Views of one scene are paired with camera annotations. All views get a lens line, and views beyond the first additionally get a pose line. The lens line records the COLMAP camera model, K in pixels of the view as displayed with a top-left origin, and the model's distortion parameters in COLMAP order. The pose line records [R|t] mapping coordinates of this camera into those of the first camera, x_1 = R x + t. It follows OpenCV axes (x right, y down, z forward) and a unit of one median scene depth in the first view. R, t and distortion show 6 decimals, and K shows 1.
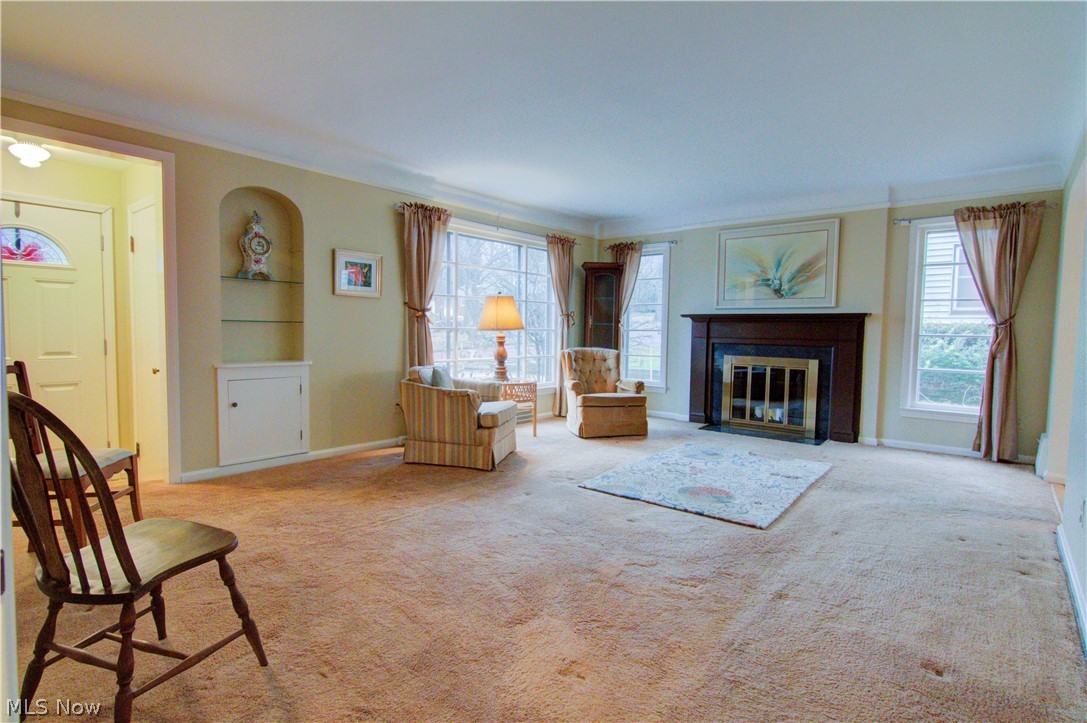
lens RADIAL K [[556.7, 0, 537.2], [0, 556.7, 360.7], [0, 0, 1]] dist [-0.002055, 0.000738]
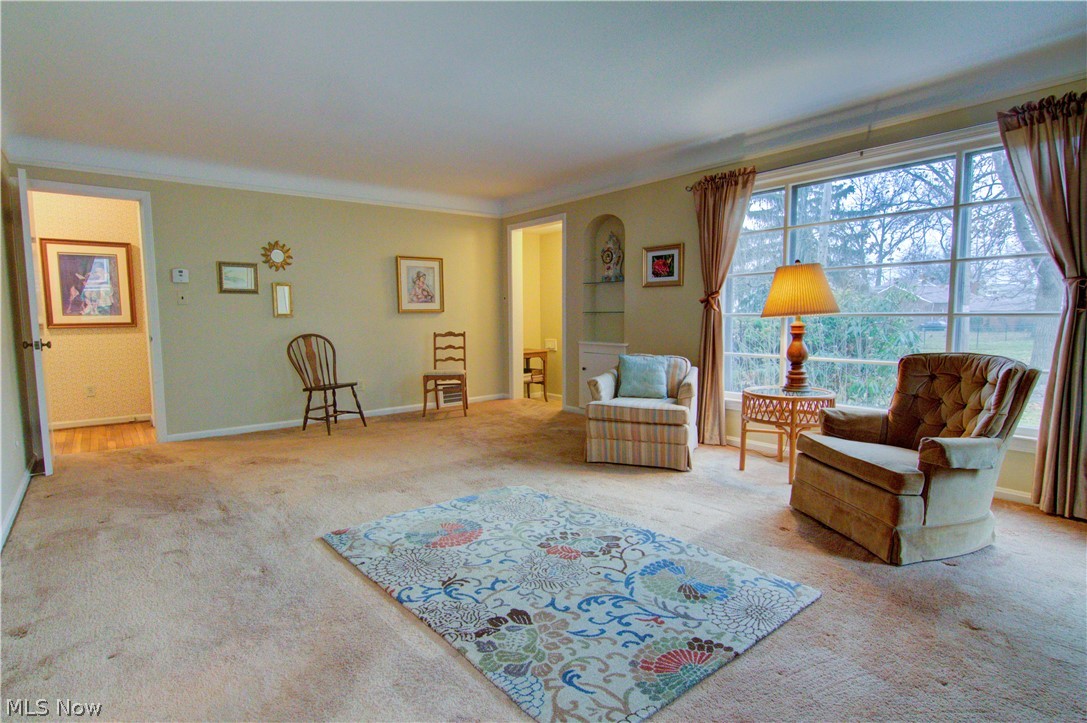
lens RADIAL K [[556.7, 0, 543.7], [0, 556.7, 365.5], [0, 0, 1]] dist [-0.002055, 0.000738]
pose [[-0.181244, 0.073864, -0.980660, 0.659512], [-0.051383, 0.995102, 0.084448, -0.036880], [0.982095, 0.065695, -0.176561, 0.821265]]
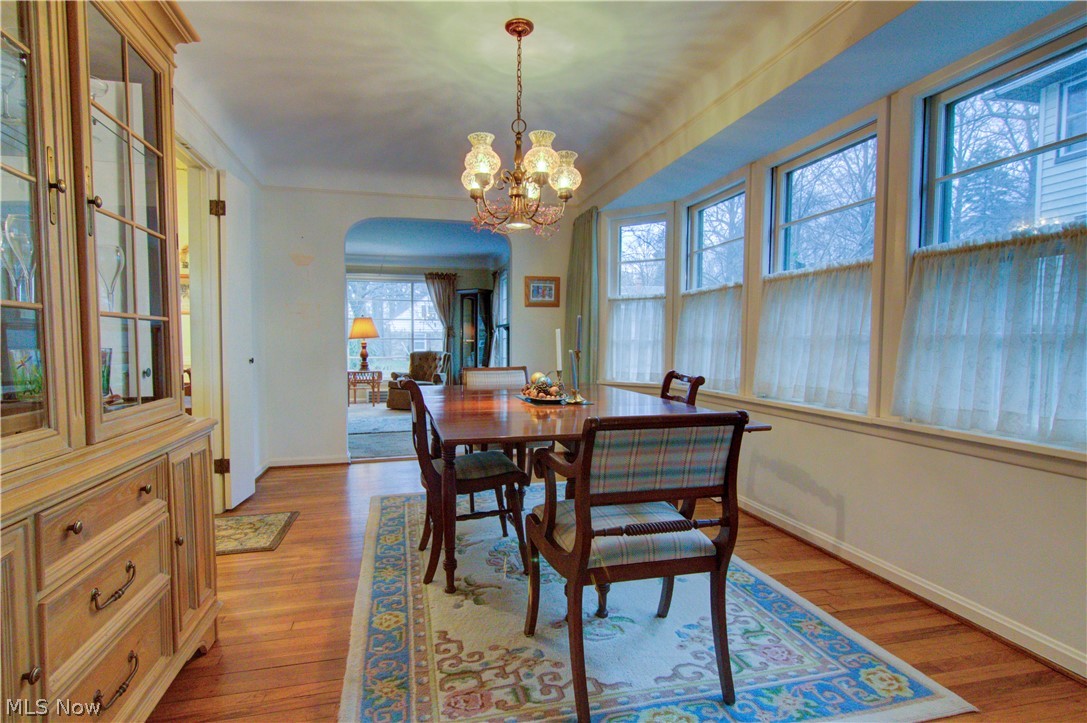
lens RADIAL K [[556.7, 0, 546.9], [0, 556.7, 367.7], [0, 0, 1]] dist [-0.002055, 0.000738]
pose [[0.824797, 0.011983, -0.565303, 1.283905], [-0.022376, 0.999684, -0.011456, 0.036167], [0.564987, 0.022098, 0.824804, -0.026239]]
